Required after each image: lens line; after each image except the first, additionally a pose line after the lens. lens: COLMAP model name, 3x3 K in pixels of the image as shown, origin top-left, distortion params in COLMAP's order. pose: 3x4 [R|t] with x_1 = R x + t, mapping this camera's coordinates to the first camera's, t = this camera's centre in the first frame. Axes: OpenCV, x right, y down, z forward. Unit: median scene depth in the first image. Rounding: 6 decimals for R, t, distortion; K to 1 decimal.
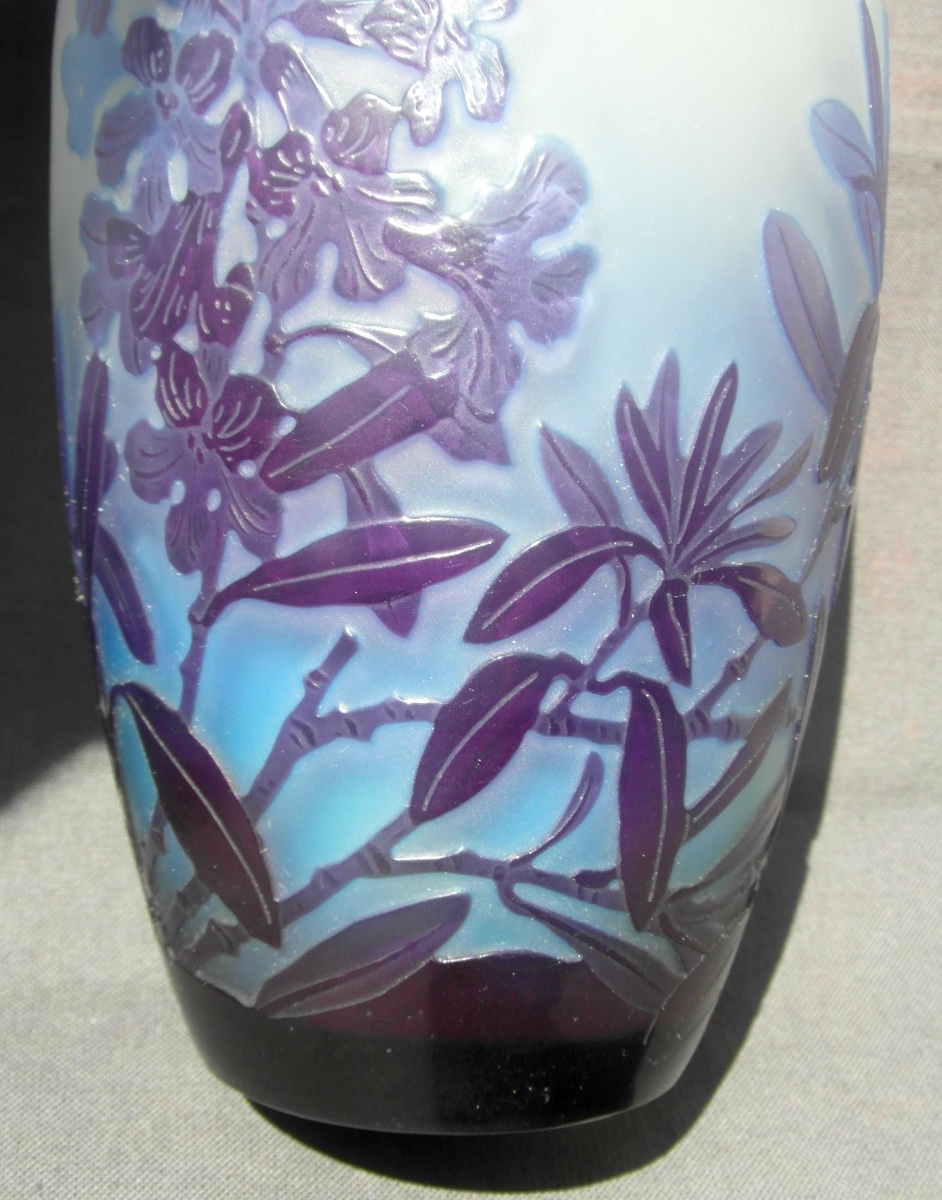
lens RADIAL K [[1587.5, 0, 478.6], [0, 1587.5, 610.4], [0, 0, 1]] dist [-0.029303, 0.000000]
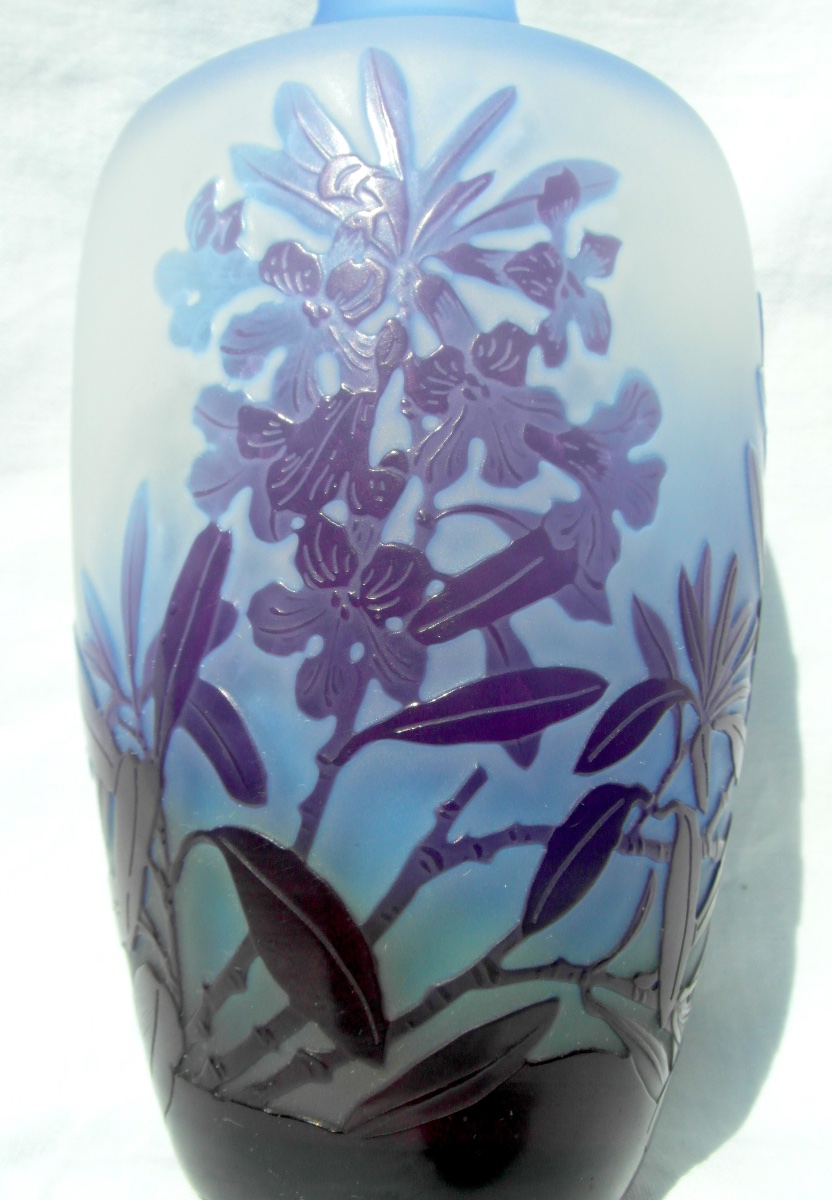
lens RADIAL K [[1434.0, 0, 395.6], [0, 1434.0, 593.9], [0, 0, 1]] dist [-0.045960, 0.000000]
pose [[0.929487, 0.031308, 0.367524, -0.521971], [0.033268, 0.985215, -0.168063, 0.062902], [-0.367351, 0.168440, 0.914703, 0.044842]]
